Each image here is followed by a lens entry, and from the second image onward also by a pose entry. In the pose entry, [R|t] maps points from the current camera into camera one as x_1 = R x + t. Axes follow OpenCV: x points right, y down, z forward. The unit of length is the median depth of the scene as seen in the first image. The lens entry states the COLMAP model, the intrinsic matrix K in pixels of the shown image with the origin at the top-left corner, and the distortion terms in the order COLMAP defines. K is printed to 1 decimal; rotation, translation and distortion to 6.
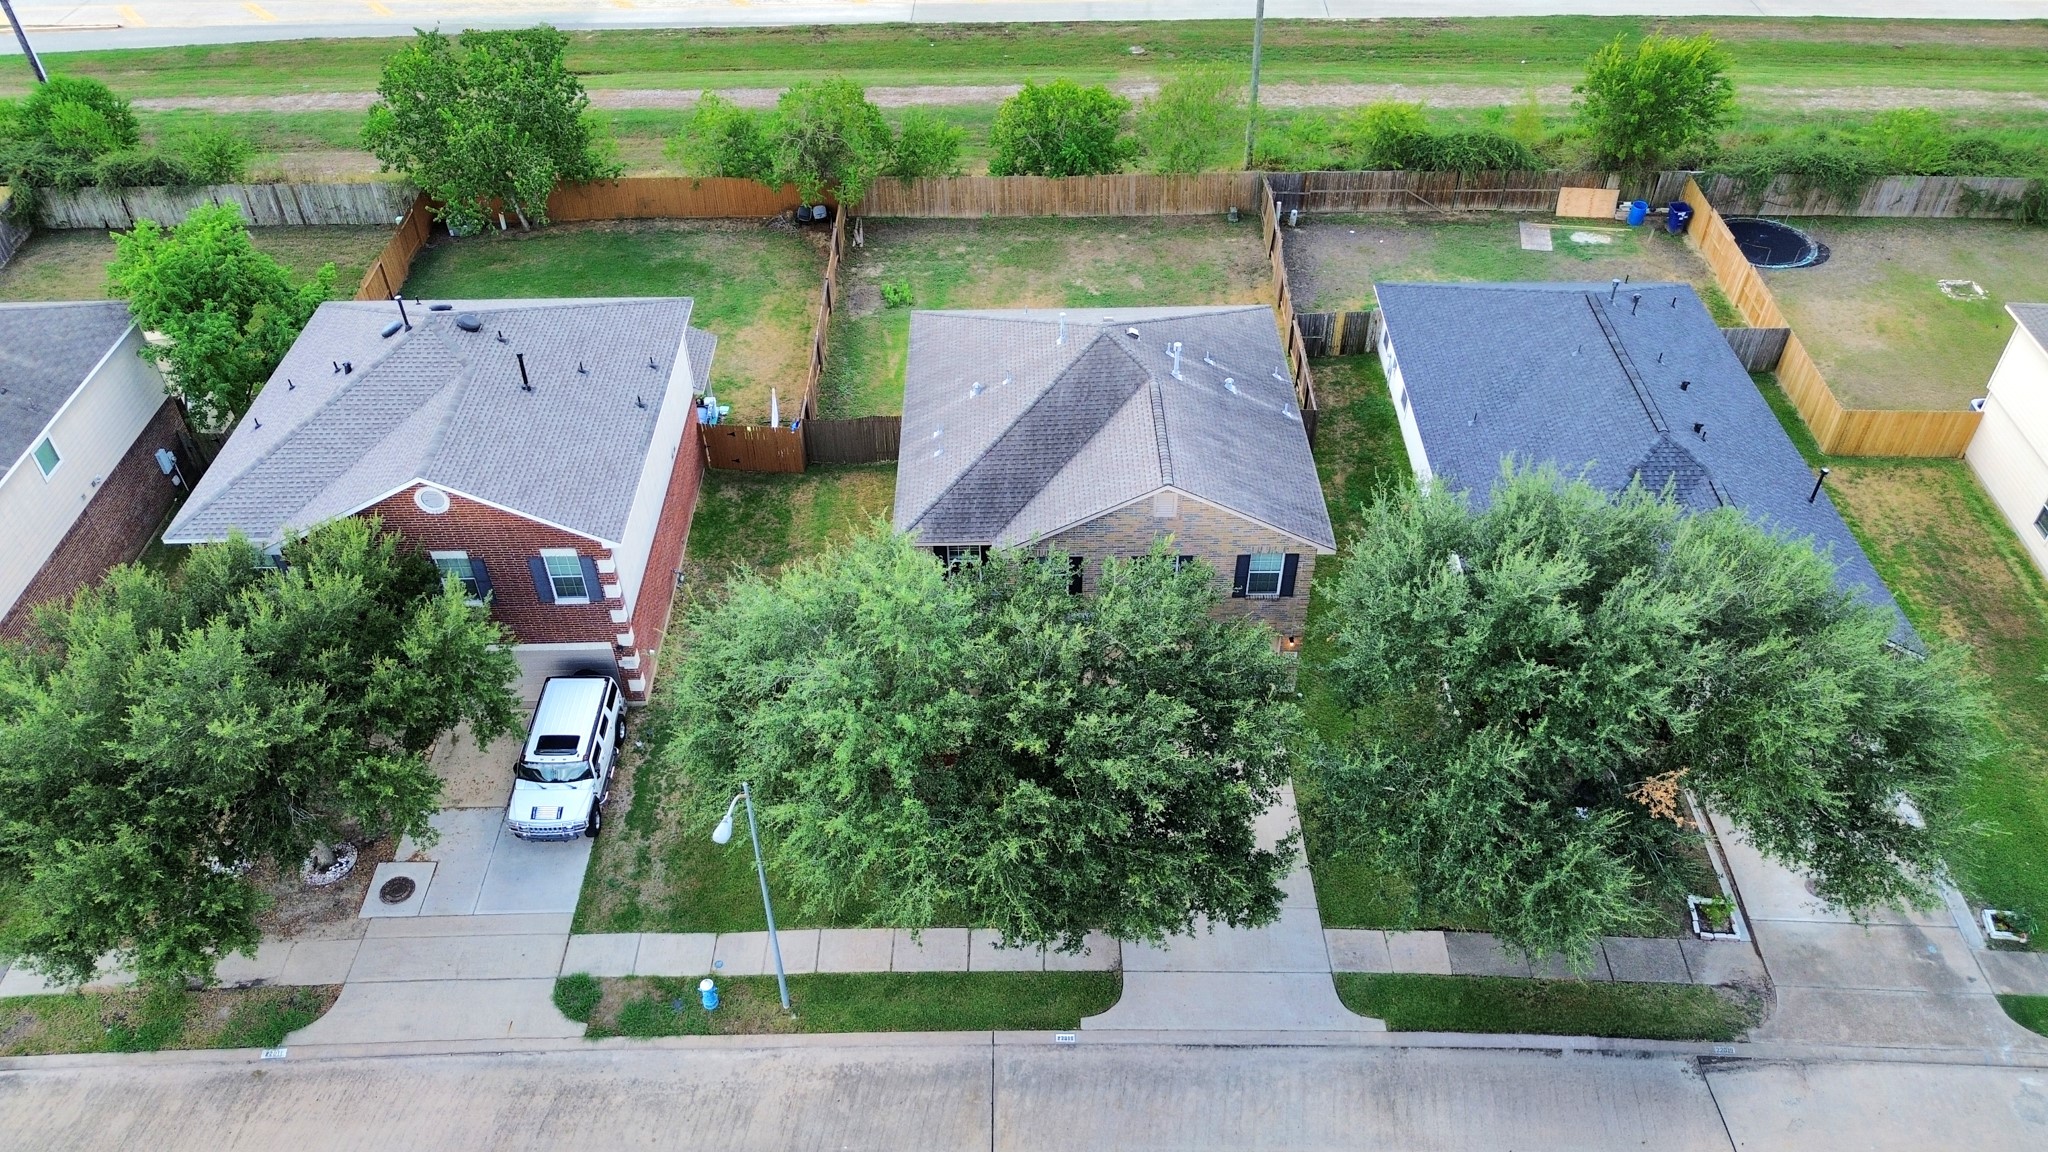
lens RADIAL K [[1453.1, 0, 1024.0], [0, 1453.1, 576.0], [0, 0, 1]] dist [0.054297, -0.033475]
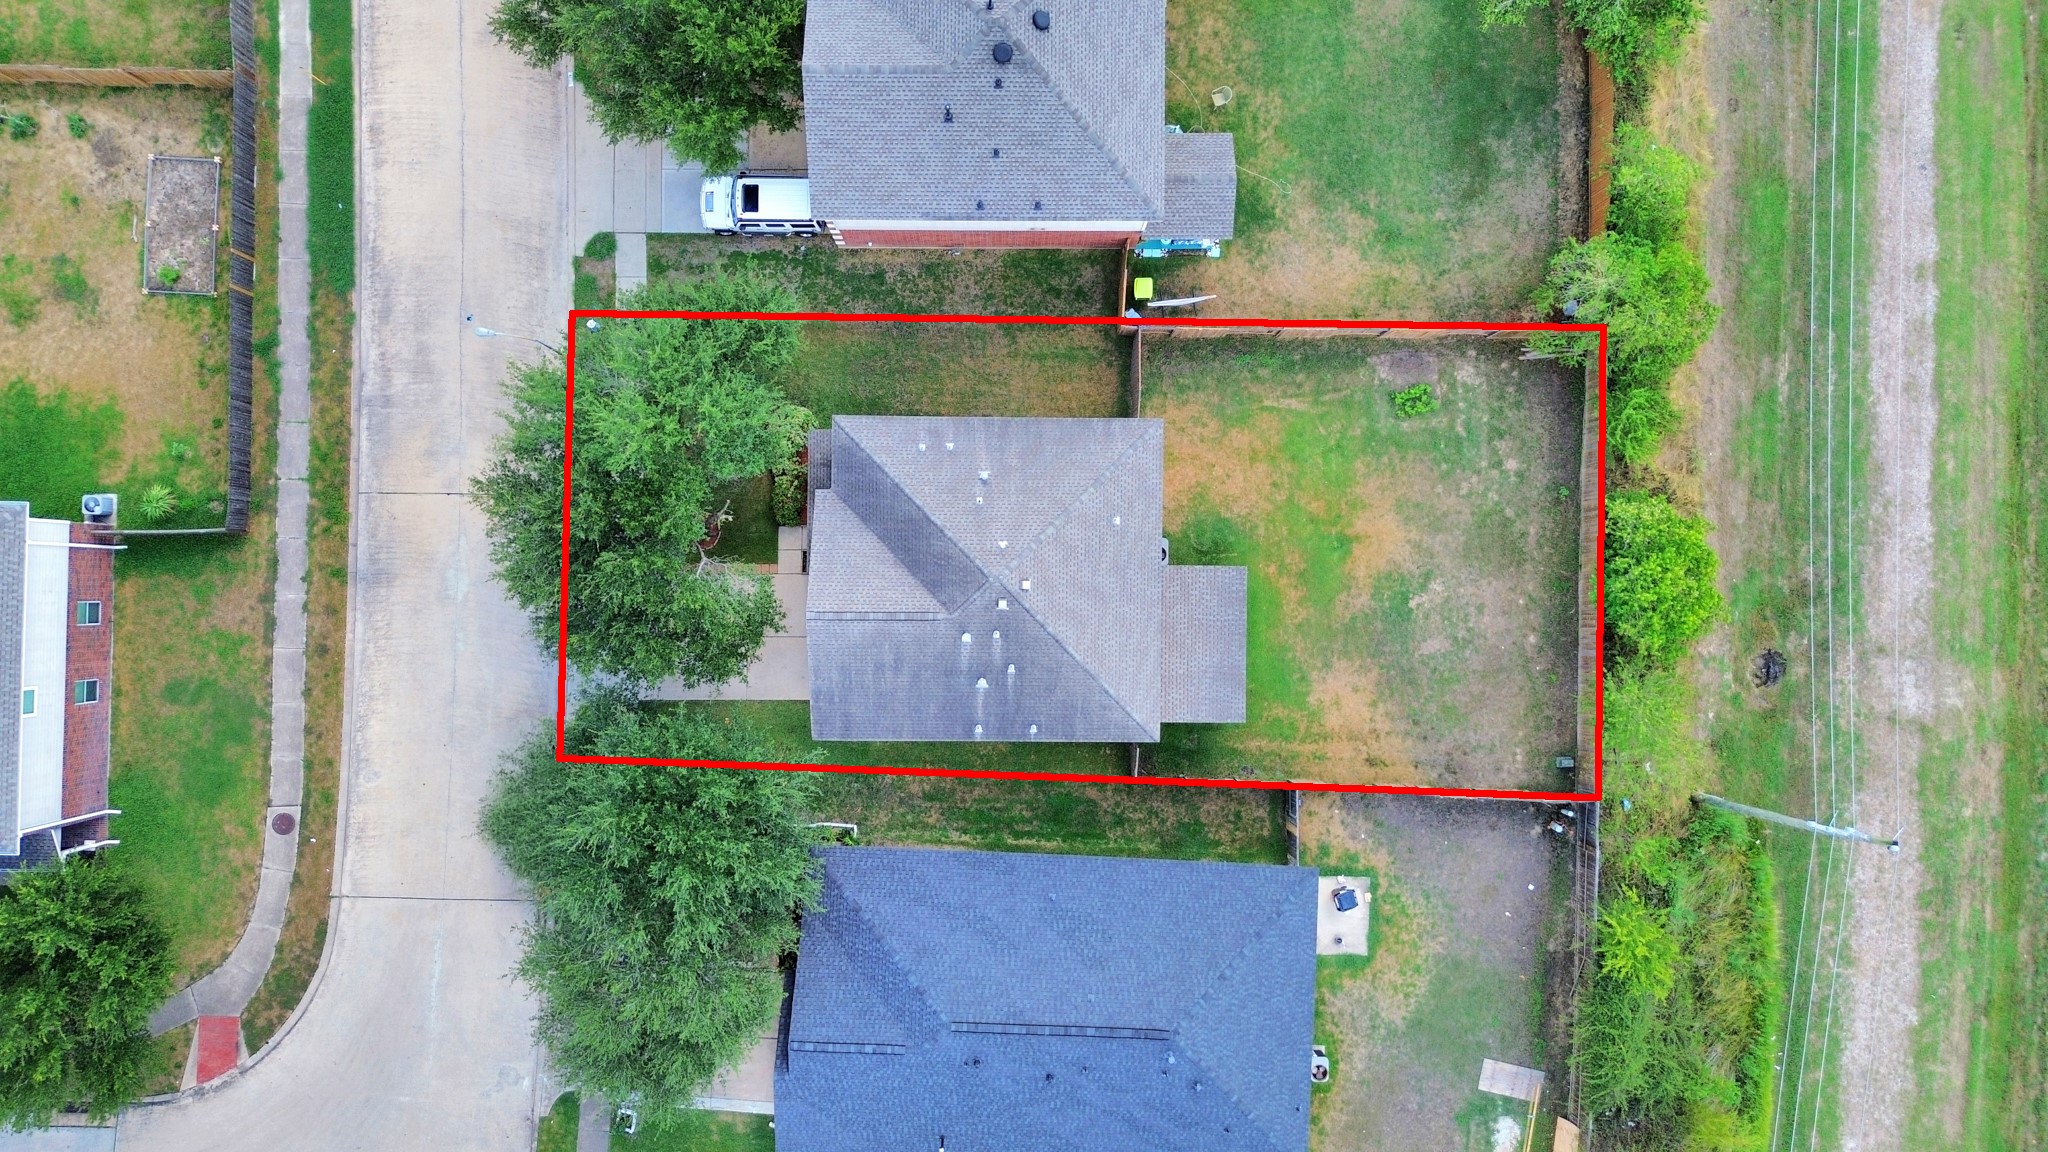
lens RADIAL K [[1456.9, 0, 1024.0], [0, 1456.9, 576.0], [0, 0, 1]] dist [0.083274, -0.089667]
pose [[-0.019144, 0.999807, 0.004515, 0.030234], [-0.663475, -0.016082, 0.748026, -0.735458], [0.747954, 0.011324, 0.663654, 0.144529]]
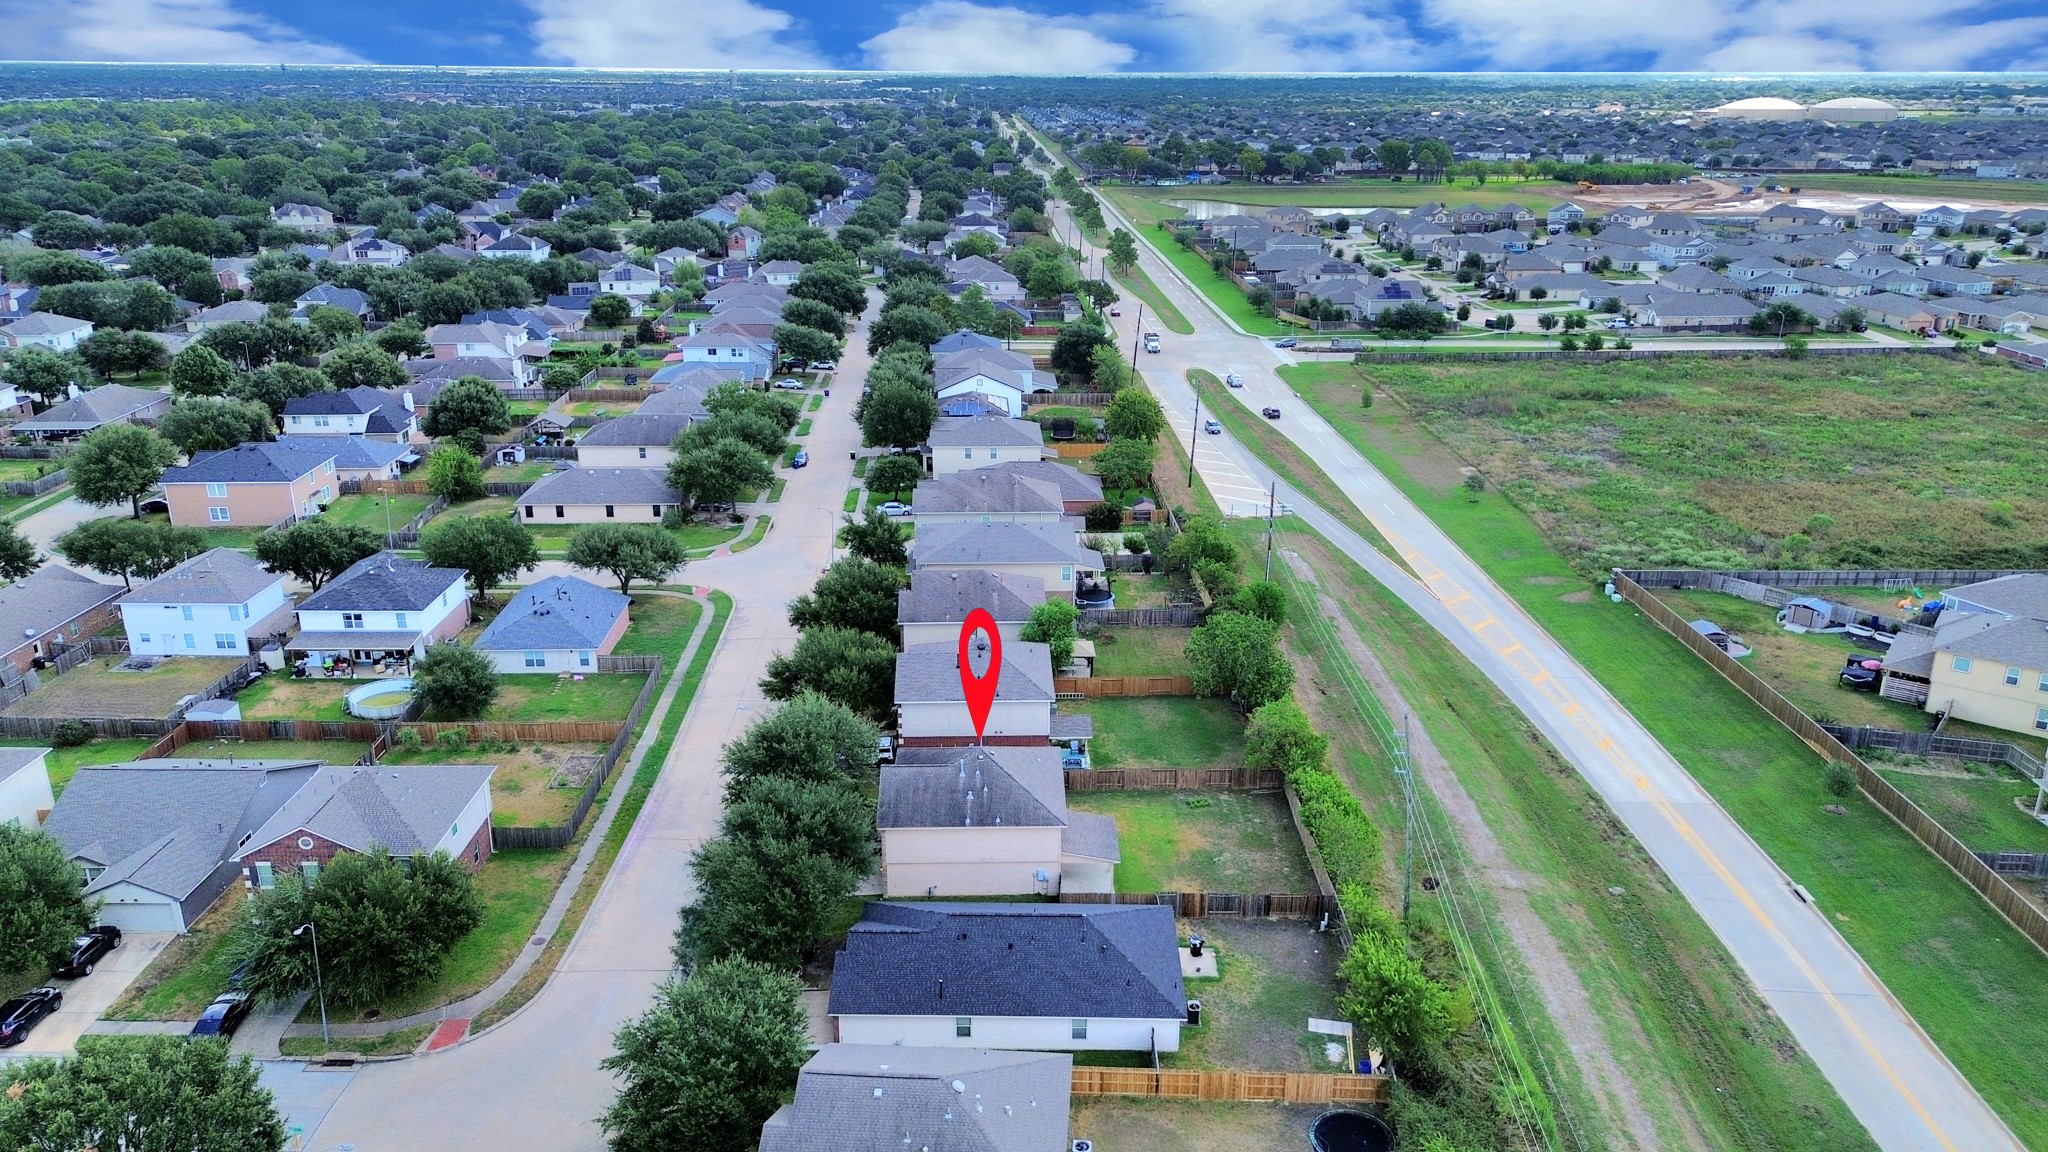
lens RADIAL K [[1456.9, 0, 1024.0], [0, 1456.9, 576.0], [0, 0, 1]] dist [0.083274, -0.089667]
pose [[0.008058, 0.340799, -0.940102, 1.514909], [-0.651882, 0.714694, 0.253498, -0.704220], [0.758277, 0.610793, 0.227920, 0.221331]]
